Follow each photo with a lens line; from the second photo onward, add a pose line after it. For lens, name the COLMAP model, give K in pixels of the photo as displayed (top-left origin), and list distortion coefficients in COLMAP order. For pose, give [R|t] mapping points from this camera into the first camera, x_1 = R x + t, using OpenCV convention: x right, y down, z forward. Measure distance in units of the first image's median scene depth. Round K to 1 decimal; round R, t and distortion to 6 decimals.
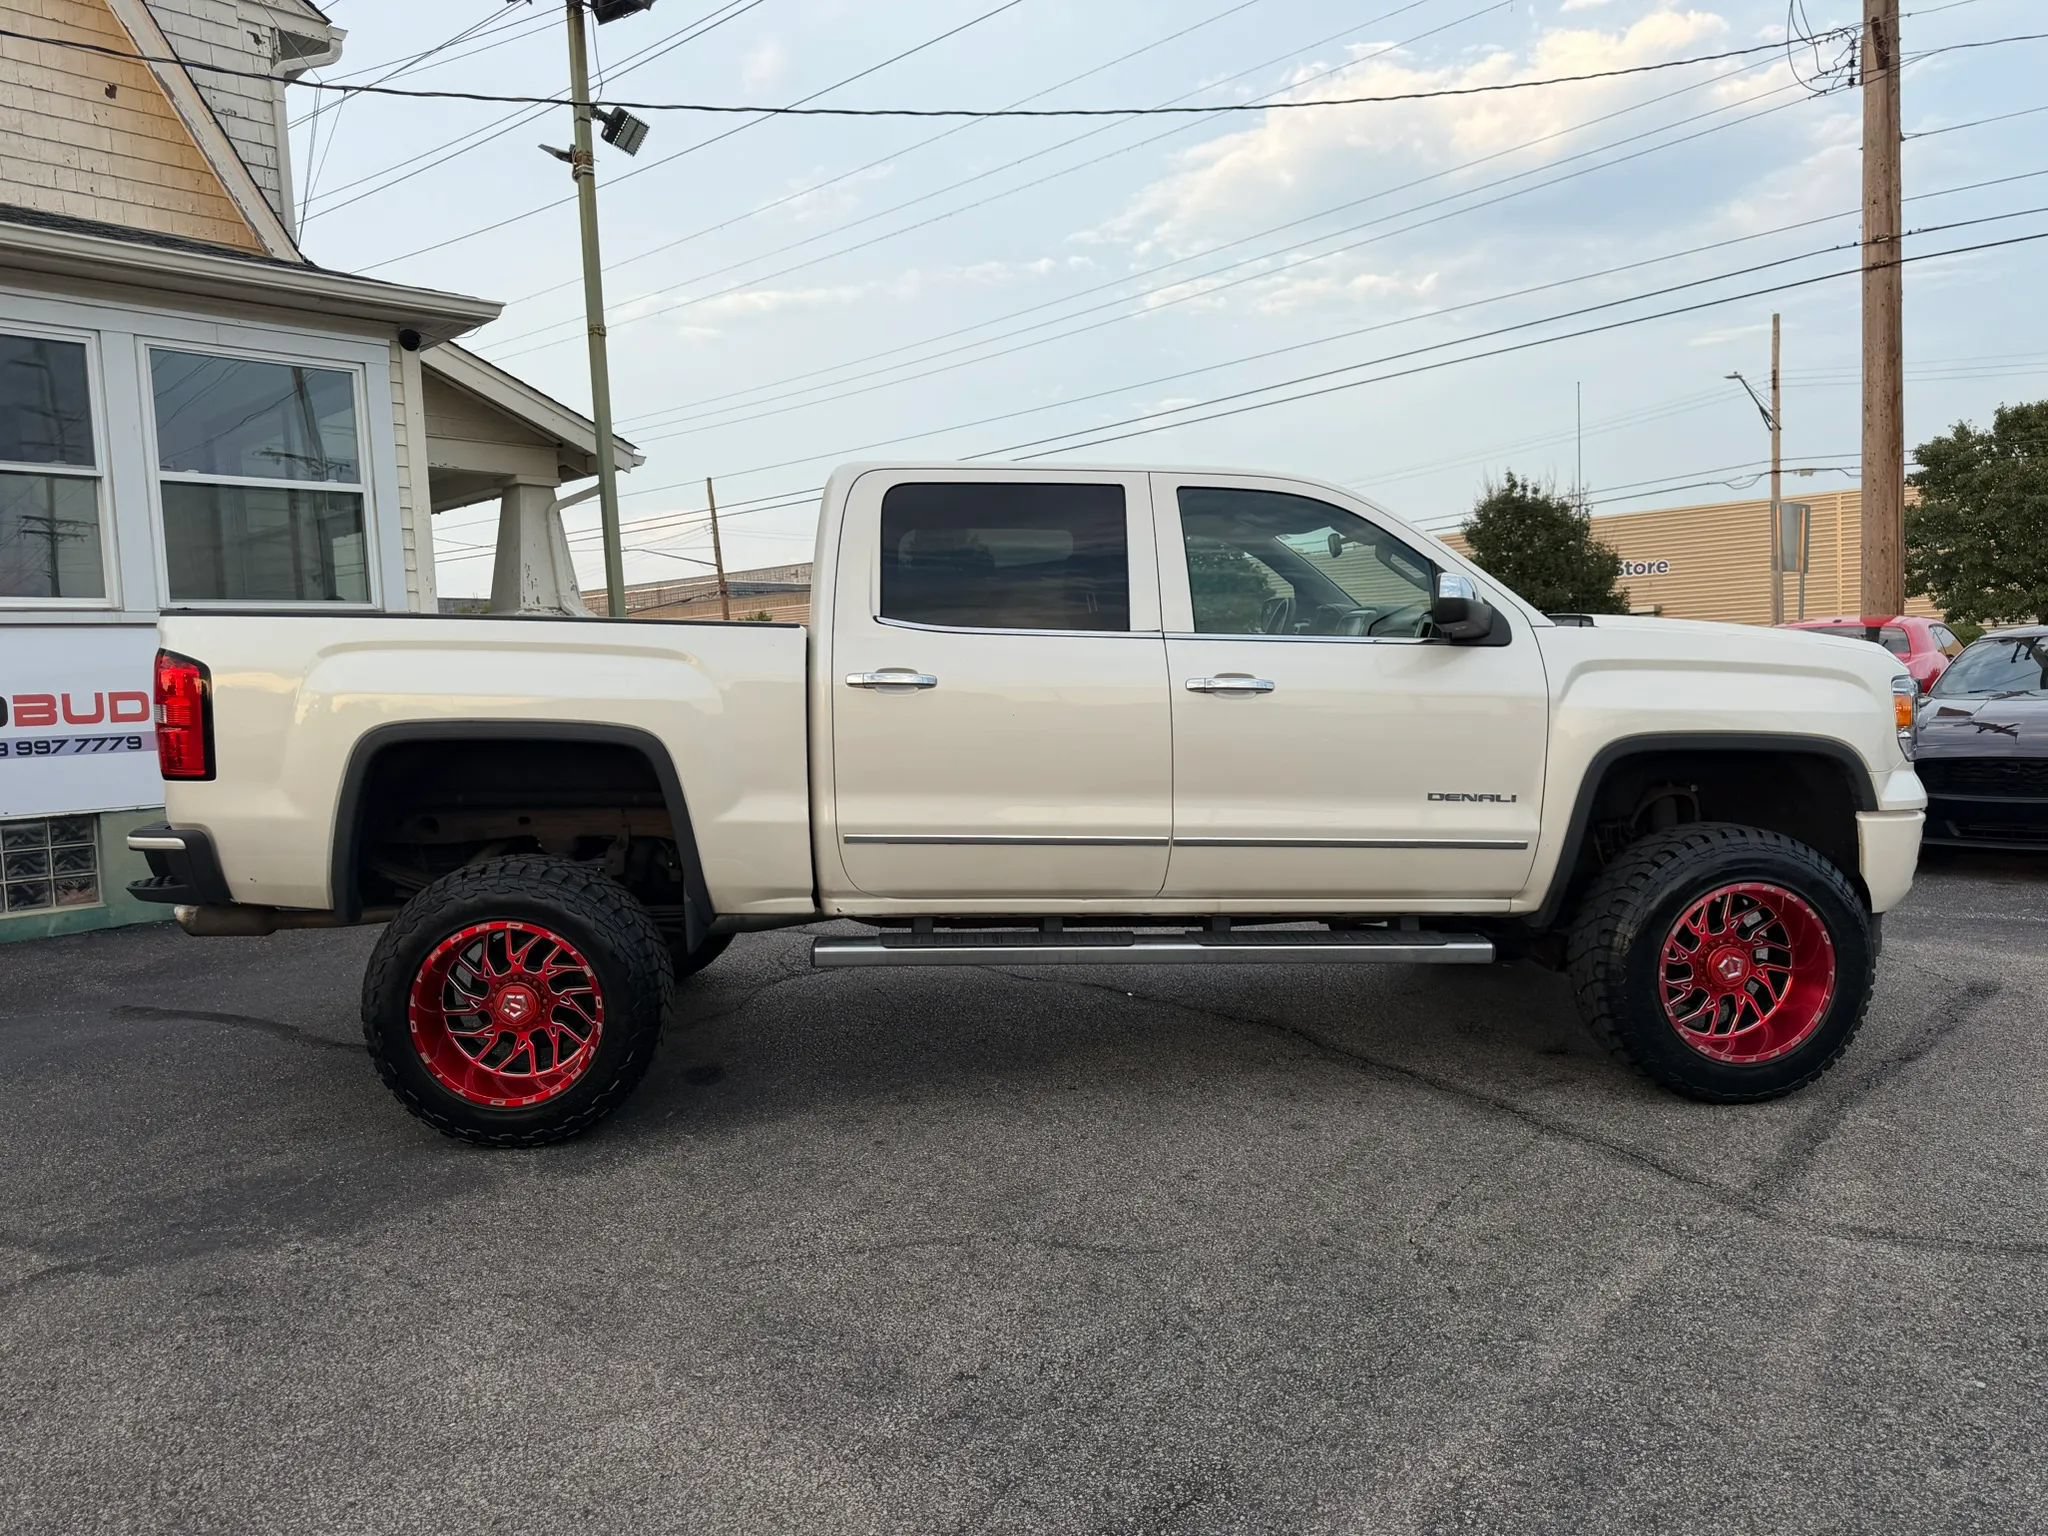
lens RADIAL K [[1469.7, 0, 1012.5], [0, 1469.7, 764.4], [0, 0, 1]] dist [0.008279, -0.016267]
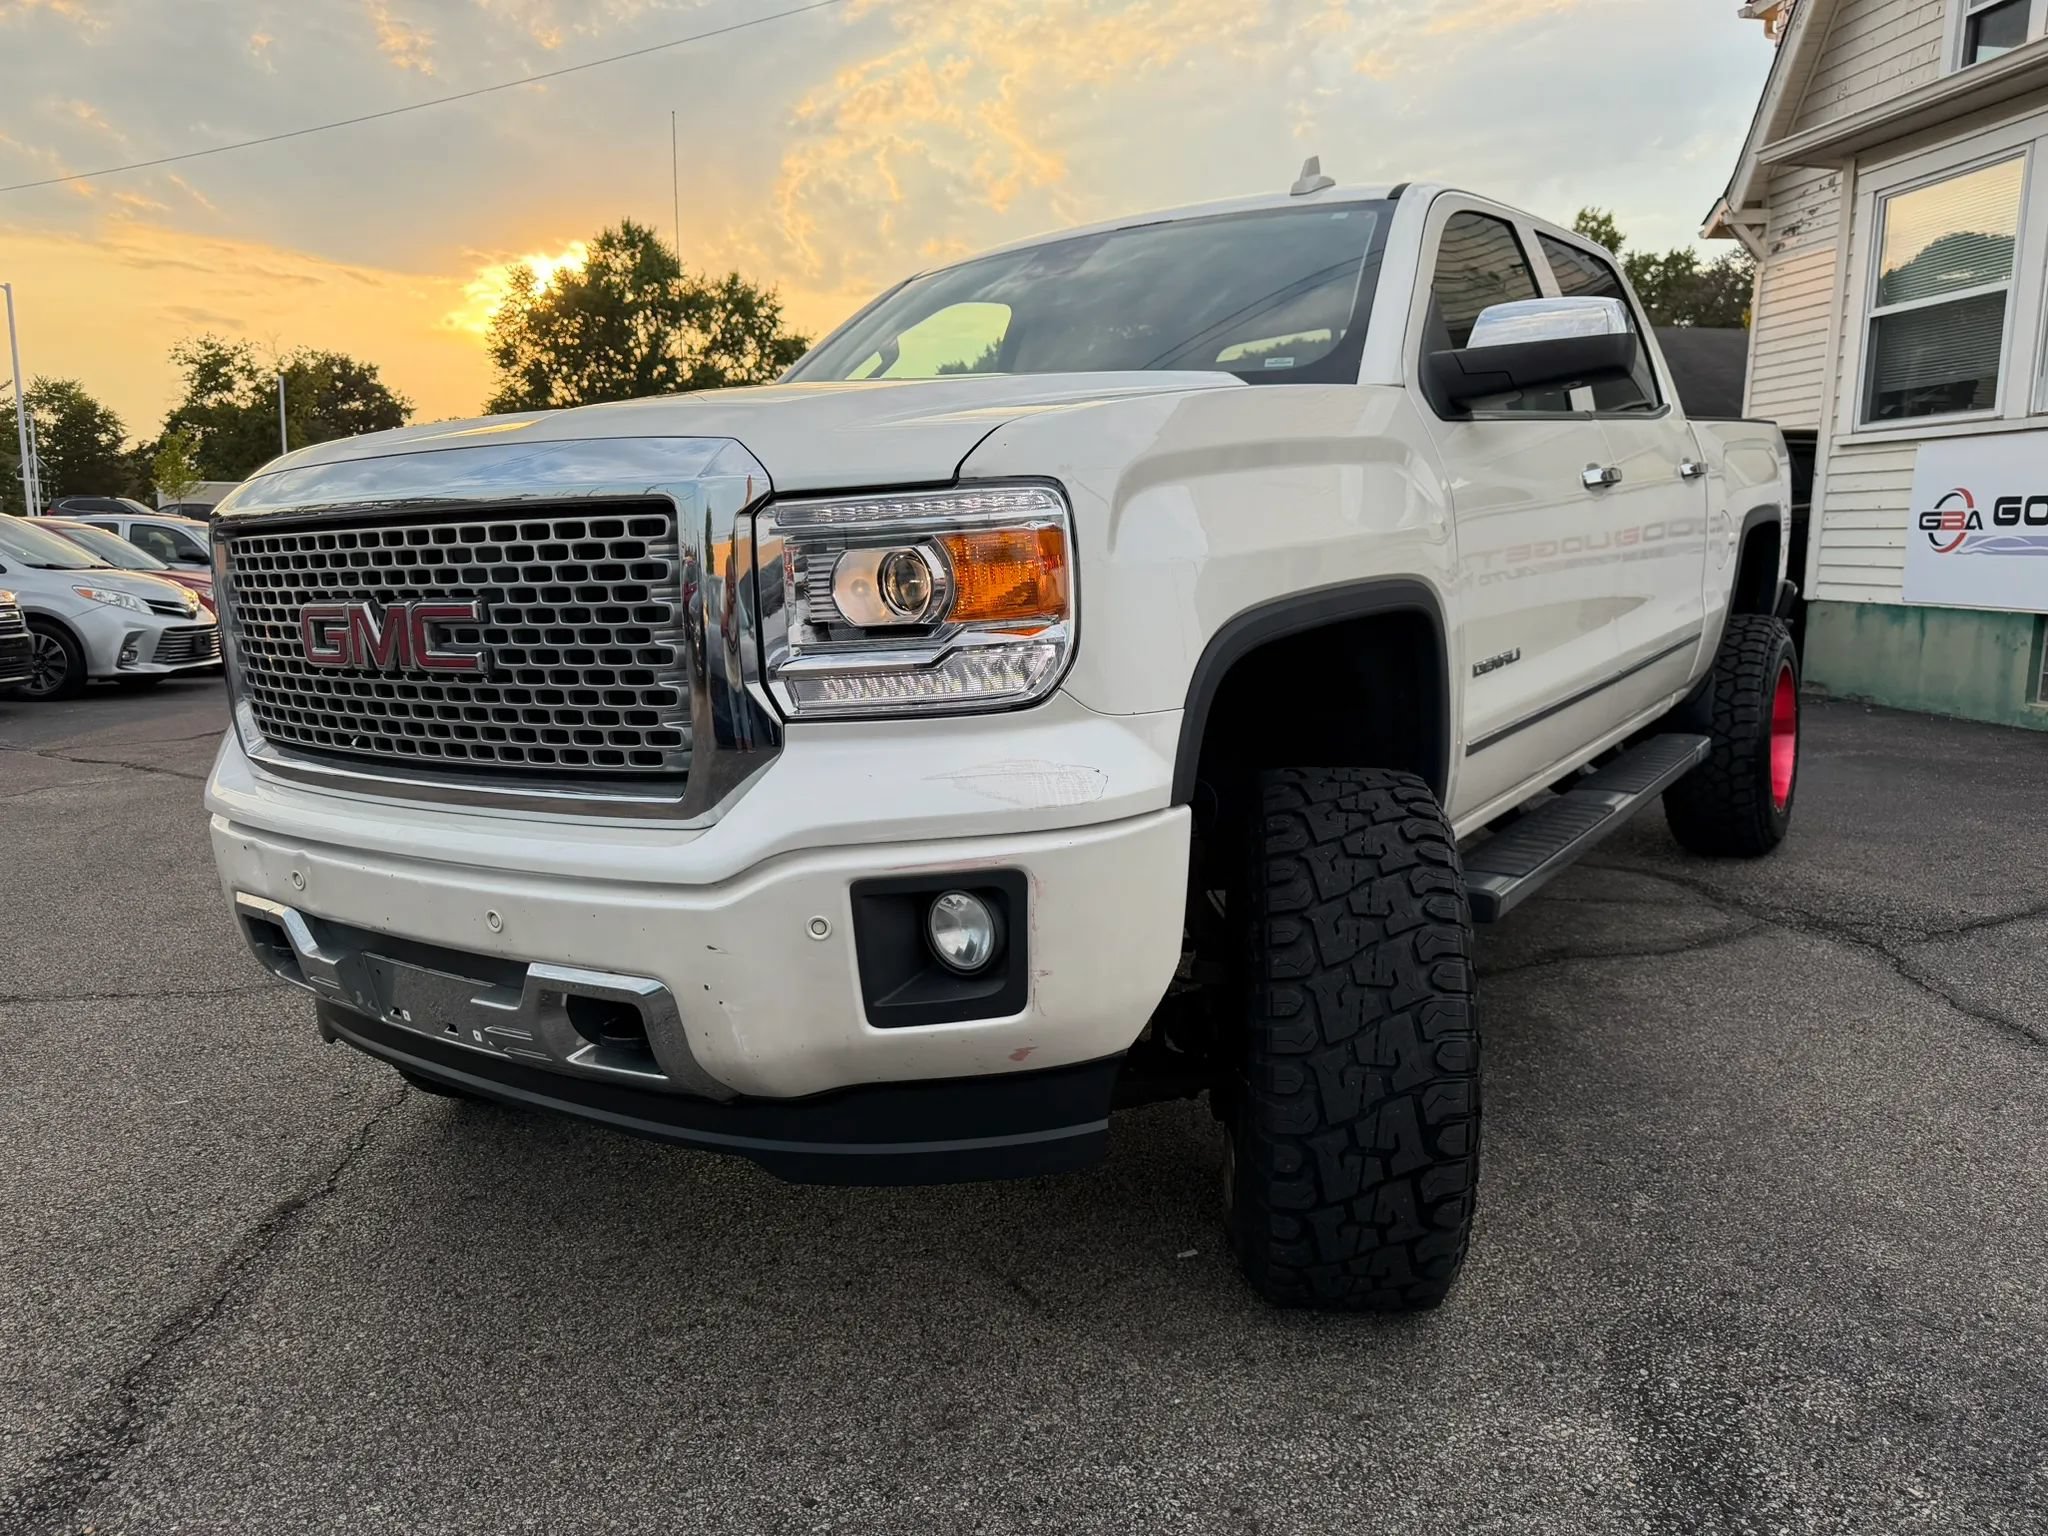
lens RADIAL K [[1469.7, 0, 1015.6], [0, 1469.7, 779.6], [0, 0, 1]] dist [0.008279, -0.016267]
pose [[-0.638625, 0.159888, -0.752724, 0.562990], [-0.023788, 0.973607, 0.226989, -0.064347], [0.769151, 0.162866, -0.617966, 1.043421]]
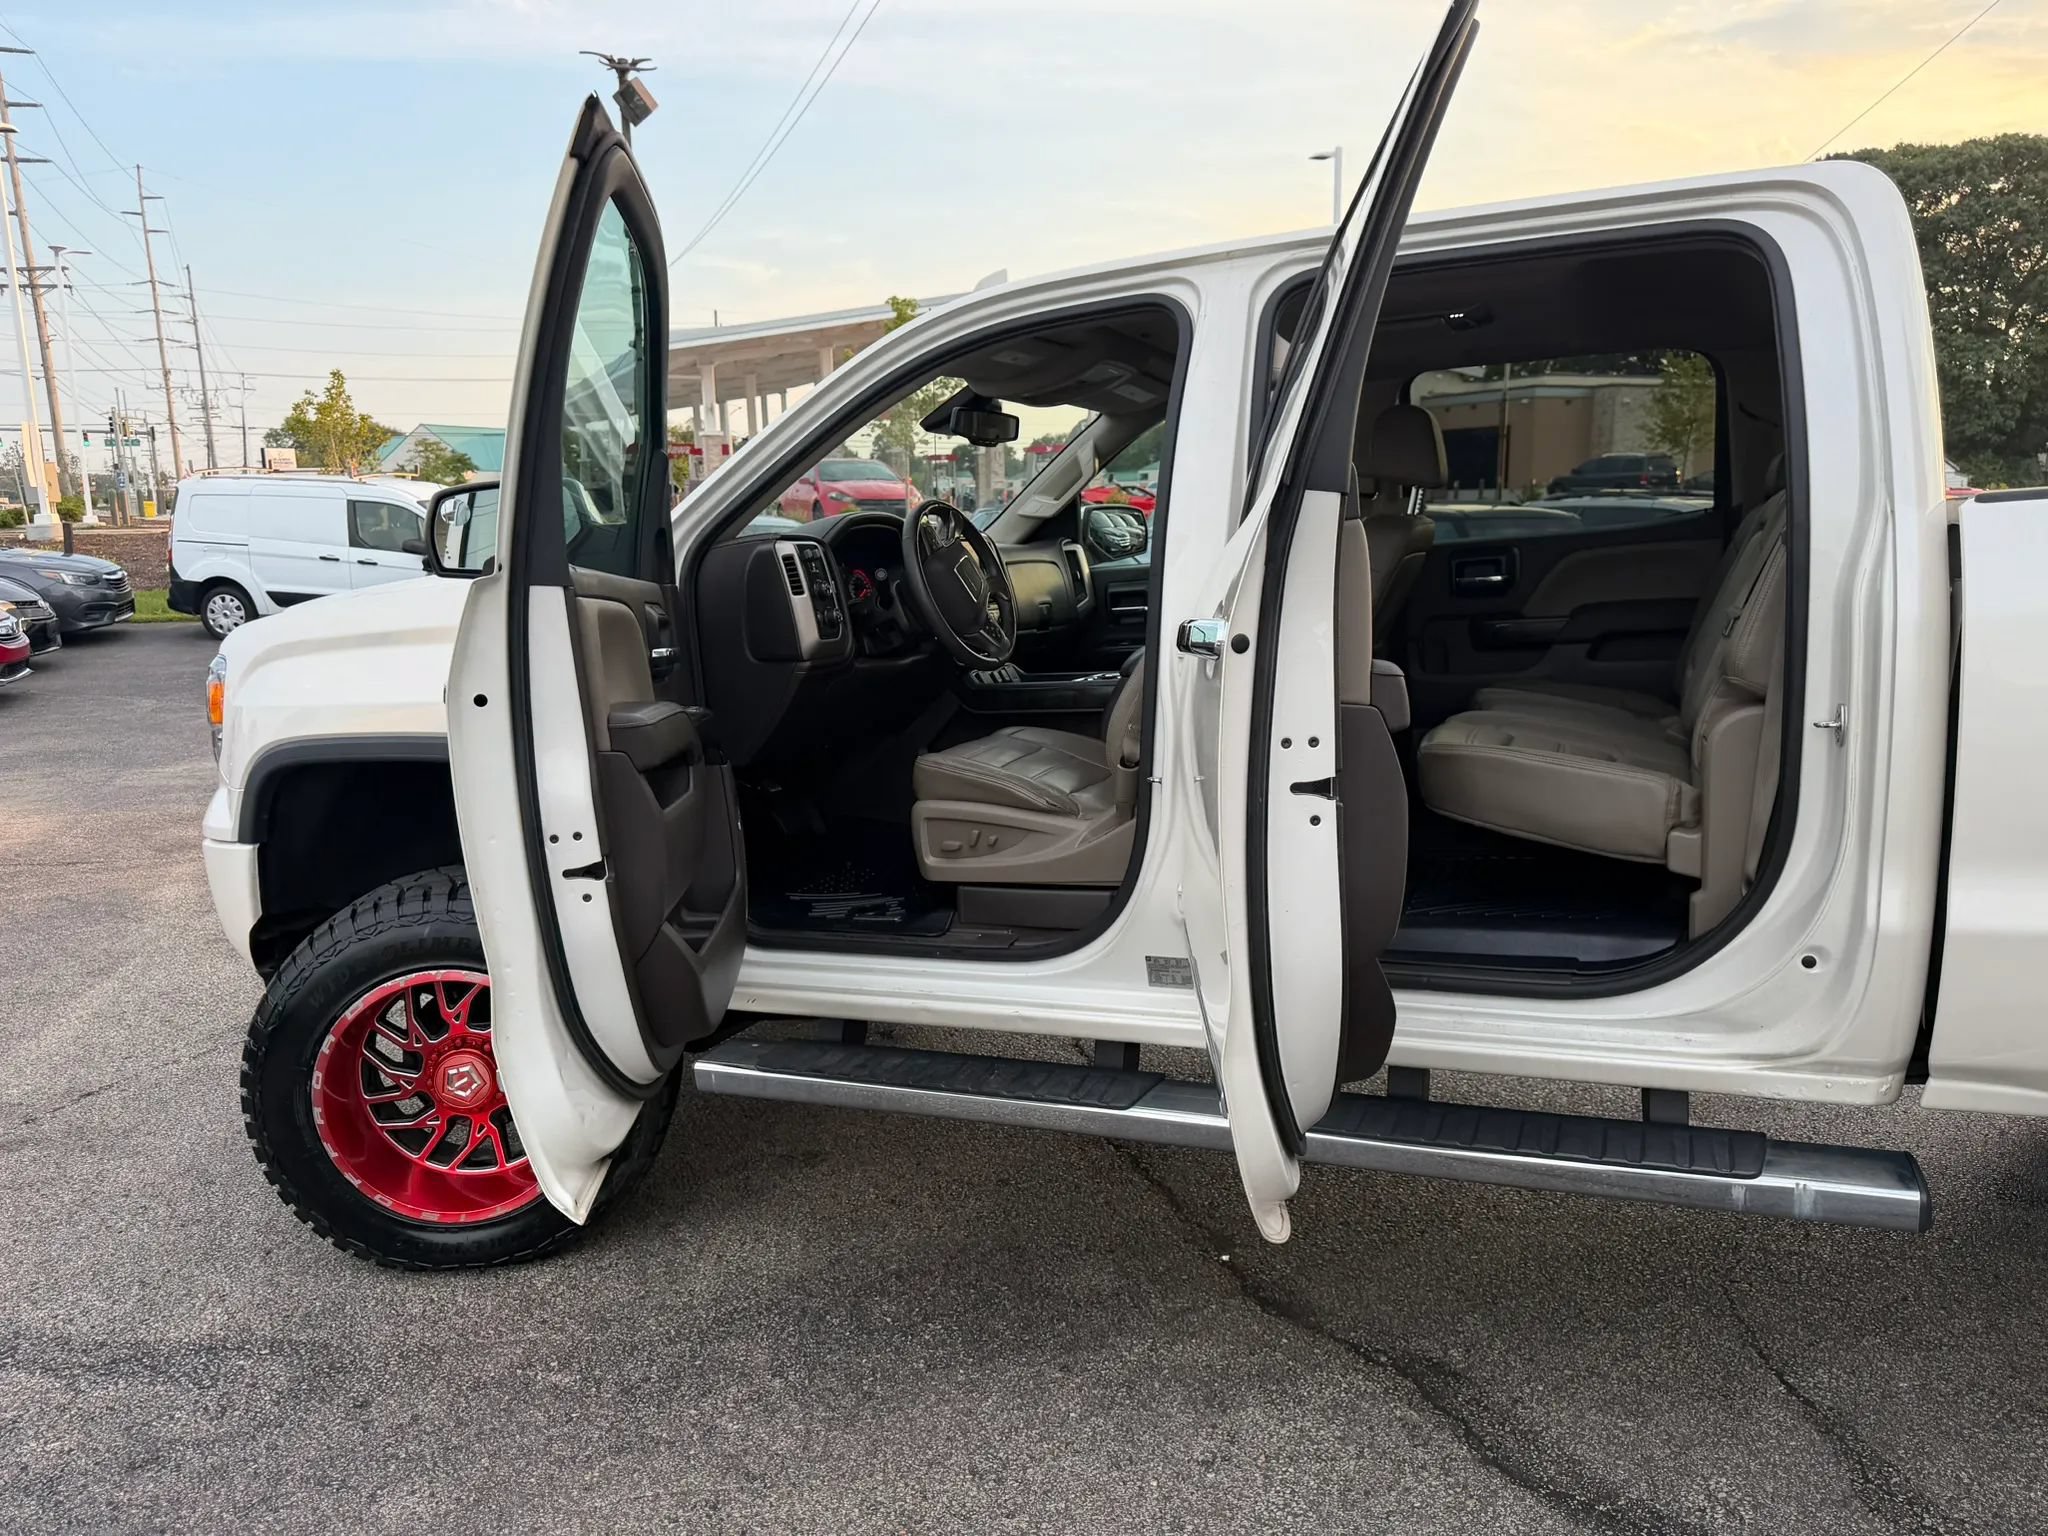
lens RADIAL K [[1469.7, 0, 1020.8], [0, 1469.7, 774.2], [0, 0, 1]] dist [0.008279, -0.016267]
pose [[-0.887460, -0.023750, 0.460272, -0.073929], [0.083538, 0.973840, 0.211322, -0.099829], [-0.453250, 0.225990, -0.862260, 1.188075]]
